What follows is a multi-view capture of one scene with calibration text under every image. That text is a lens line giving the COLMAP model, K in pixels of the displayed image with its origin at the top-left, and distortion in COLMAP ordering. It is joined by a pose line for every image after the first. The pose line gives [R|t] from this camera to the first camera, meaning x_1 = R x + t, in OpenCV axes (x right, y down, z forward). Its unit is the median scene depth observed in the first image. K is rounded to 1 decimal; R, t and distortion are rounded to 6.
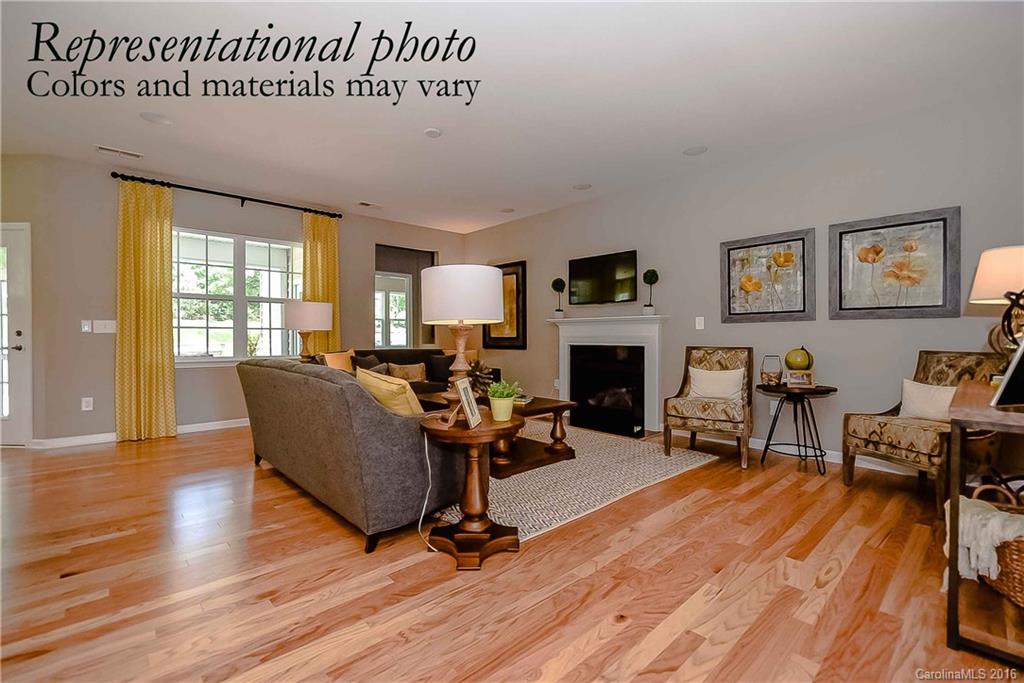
lens RADIAL K [[449.2, 0, 517.1], [0, 449.2, 336.3], [0, 0, 1]] dist [0.006664, -0.002506]
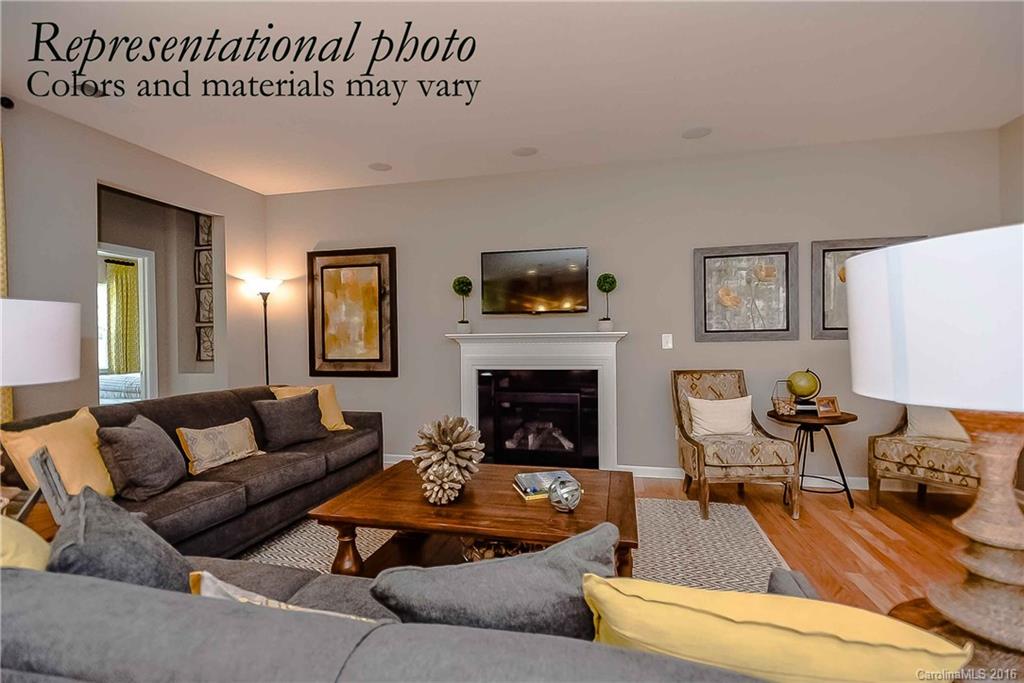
lens RADIAL K [[449.2, 0, 516.7], [0, 449.2, 339.2], [0, 0, 1]] dist [0.006664, -0.002506]
pose [[0.822350, -0.010436, 0.568886, -0.329584], [0.012380, 0.999923, 0.000447, -0.040363], [-0.568847, 0.006675, 0.822417, 0.500099]]
